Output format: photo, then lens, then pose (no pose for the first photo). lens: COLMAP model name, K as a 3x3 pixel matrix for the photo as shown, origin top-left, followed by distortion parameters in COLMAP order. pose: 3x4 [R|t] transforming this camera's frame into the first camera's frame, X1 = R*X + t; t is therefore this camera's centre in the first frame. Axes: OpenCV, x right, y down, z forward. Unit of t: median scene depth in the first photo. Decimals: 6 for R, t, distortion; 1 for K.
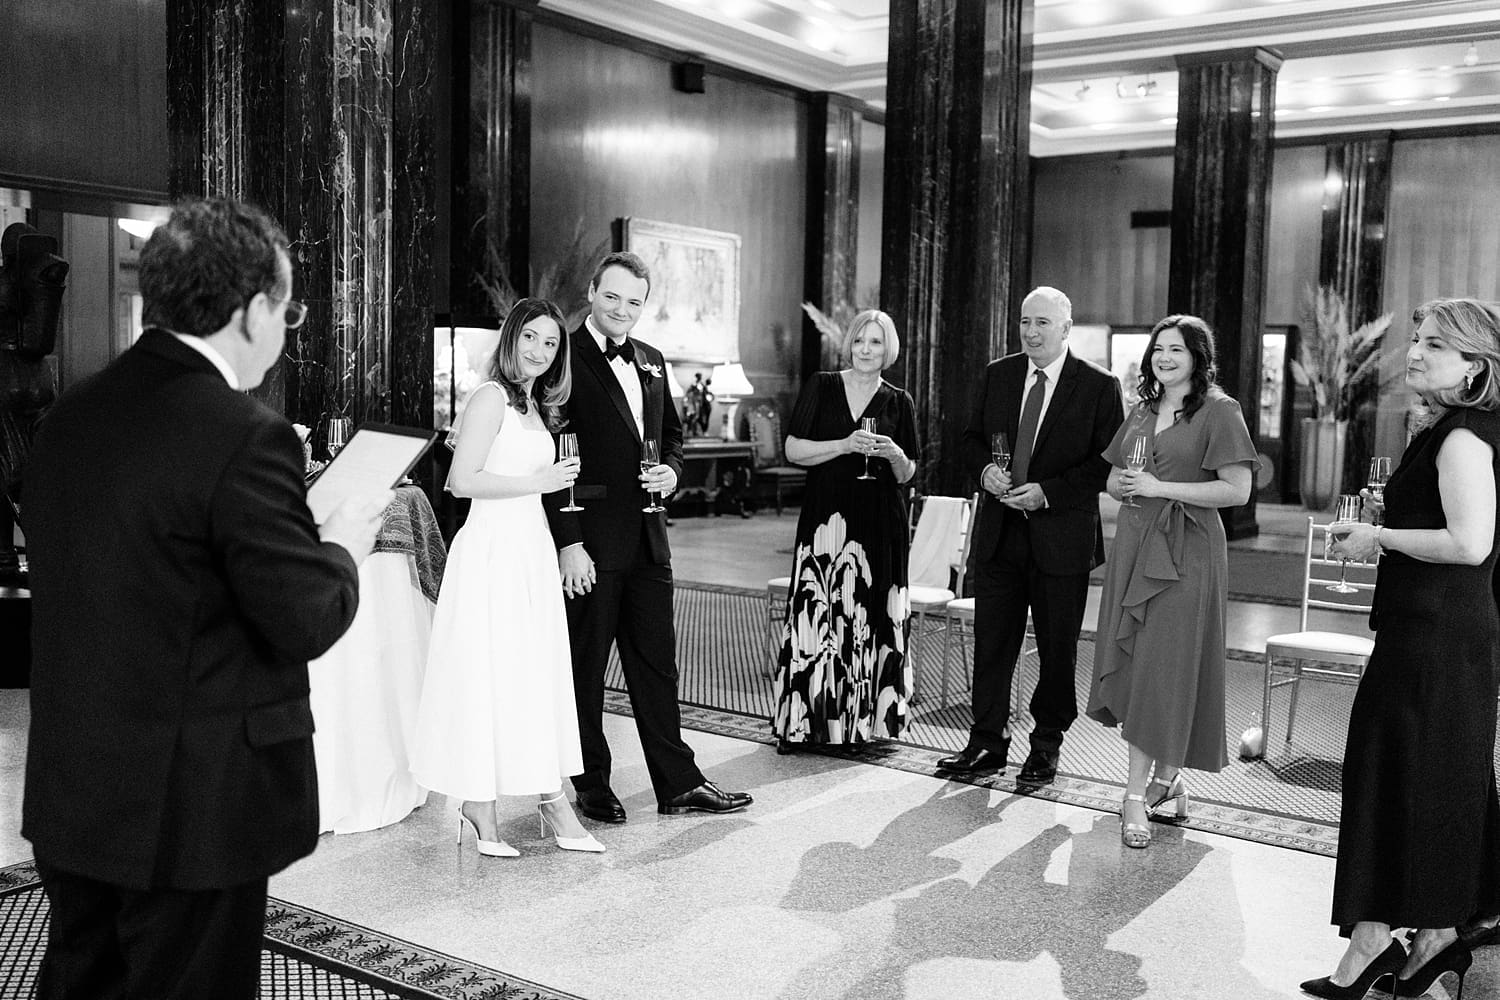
lens RADIAL K [[1560.1, 0, 750.0], [0, 1560.1, 500.0], [0, 0, 1]] dist [0.021879, 0.011585]
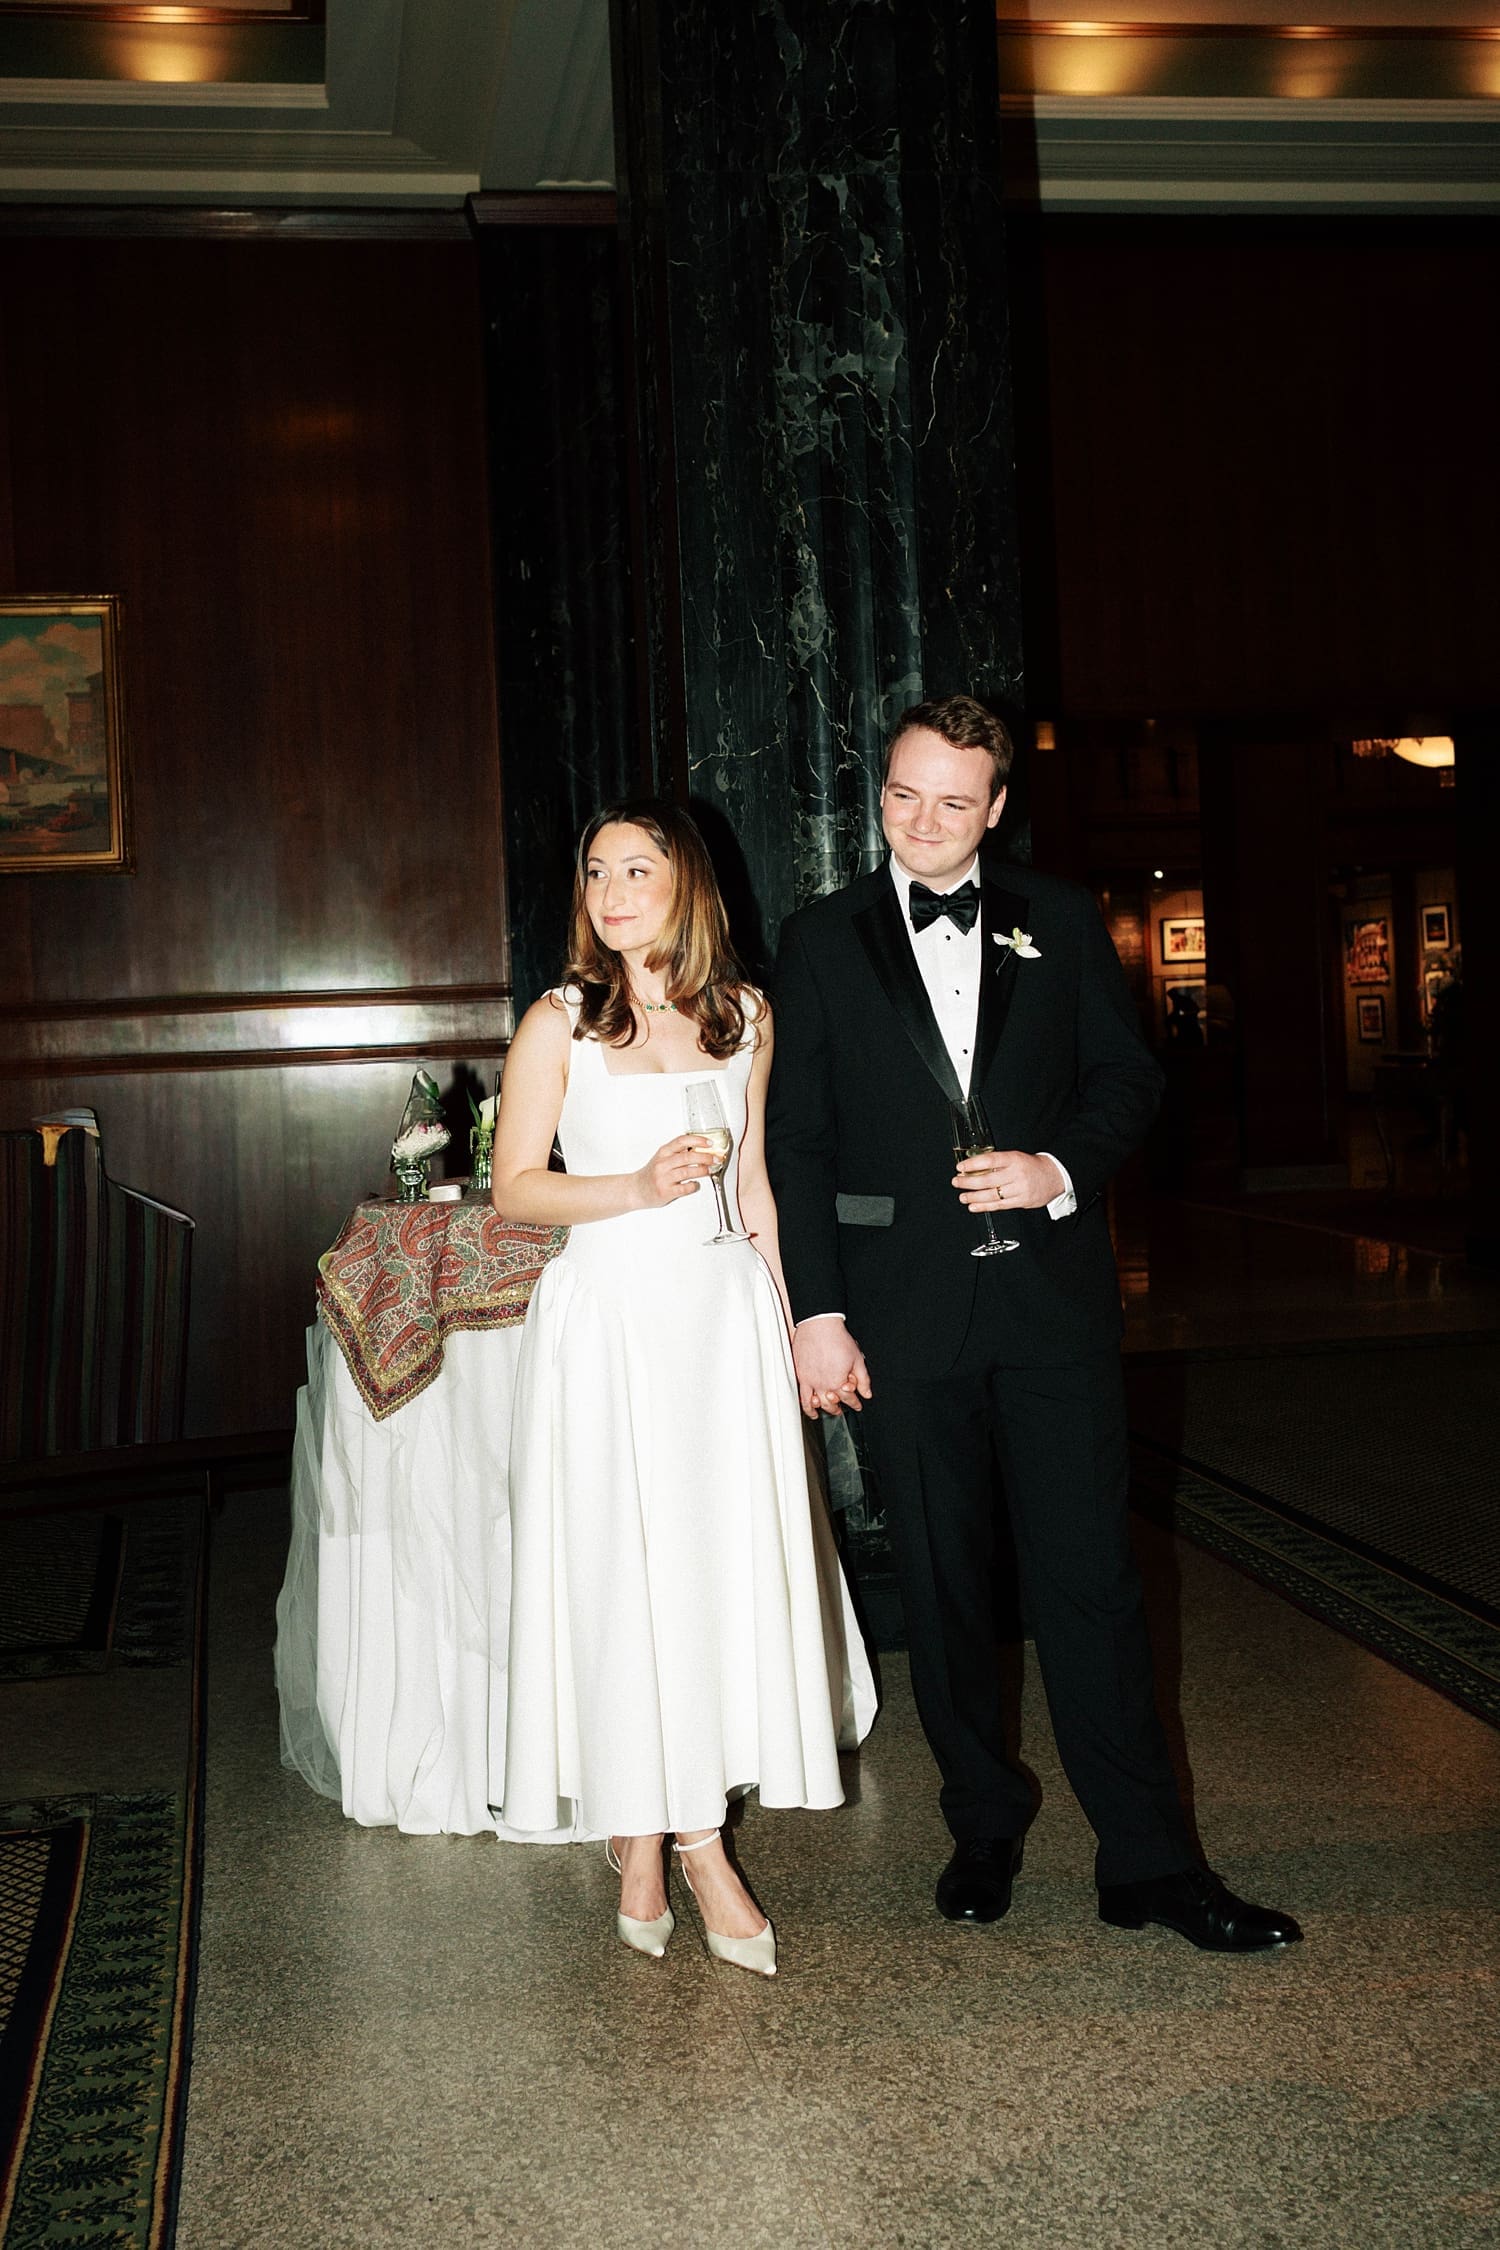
lens RADIAL K [[2301.6, 0, 784.3], [0, 2301.6, 1104.2], [0, 0, 1]] dist [-0.002149, 0.104137]
pose [[0.674939, -0.008883, -0.737820, 0.343188], [-0.003318, 0.999881, -0.015074, -0.022098], [0.737866, 0.012622, 0.674829, 0.431603]]
